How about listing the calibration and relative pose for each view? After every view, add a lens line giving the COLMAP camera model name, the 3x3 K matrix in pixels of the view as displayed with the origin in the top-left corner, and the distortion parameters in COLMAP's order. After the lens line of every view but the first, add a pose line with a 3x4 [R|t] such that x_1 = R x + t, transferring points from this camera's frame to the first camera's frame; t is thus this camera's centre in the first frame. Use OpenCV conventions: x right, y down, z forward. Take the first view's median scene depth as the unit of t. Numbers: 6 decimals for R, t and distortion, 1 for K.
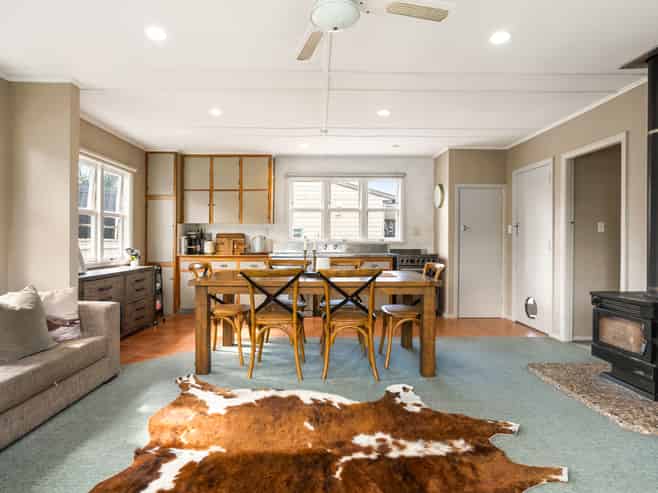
lens RADIAL K [[370.2, 0, 327.3], [0, 370.2, 244.4], [0, 0, 1]] dist [-0.027509, -0.000084]
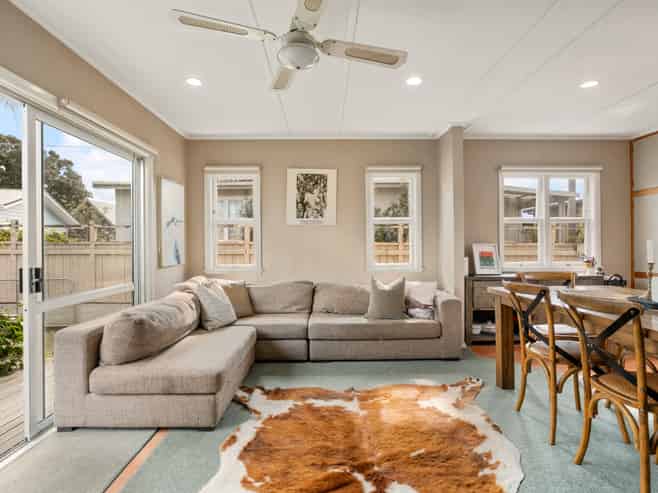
lens RADIAL K [[364.9, 0, 329.2], [0, 364.9, 246.3], [0, 0, 1]] dist [-0.002161, -0.000135]
pose [[0.008709, -0.006786, -0.999939, 0.326170], [-0.003343, 0.999971, -0.006815, -0.002509], [0.999956, 0.003402, 0.008686, 0.297174]]
